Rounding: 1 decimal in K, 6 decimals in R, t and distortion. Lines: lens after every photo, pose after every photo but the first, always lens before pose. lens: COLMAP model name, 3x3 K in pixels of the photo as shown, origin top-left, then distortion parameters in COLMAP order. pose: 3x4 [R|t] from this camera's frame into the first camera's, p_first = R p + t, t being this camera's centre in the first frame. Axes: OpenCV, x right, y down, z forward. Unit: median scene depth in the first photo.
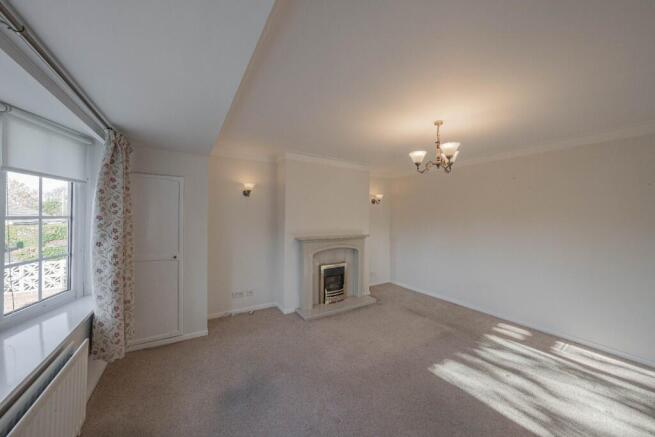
lens RADIAL K [[228.9, 0, 327.6], [0, 228.9, 215.5], [0, 0, 1]] dist [-0.026927, 0.007673]
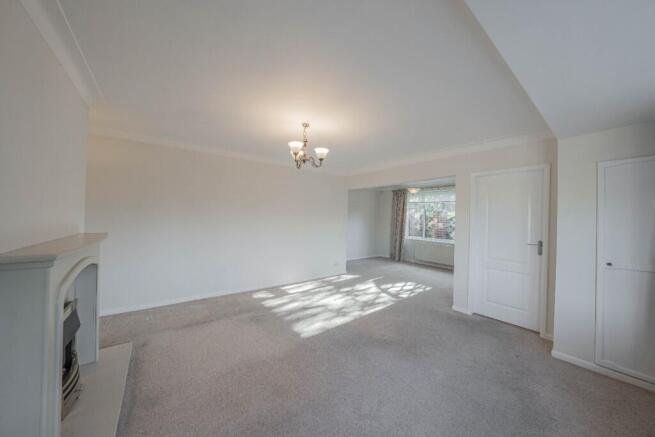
lens RADIAL K [[228.9, 0, 327.6], [0, 228.9, 215.5], [0, 0, 1]] dist [-0.026927, 0.007673]
pose [[-0.093332, -0.003654, 0.995628, -0.683707], [-0.023876, 0.999714, 0.001431, 0.051900], [-0.995349, -0.023638, -0.093393, 0.960042]]
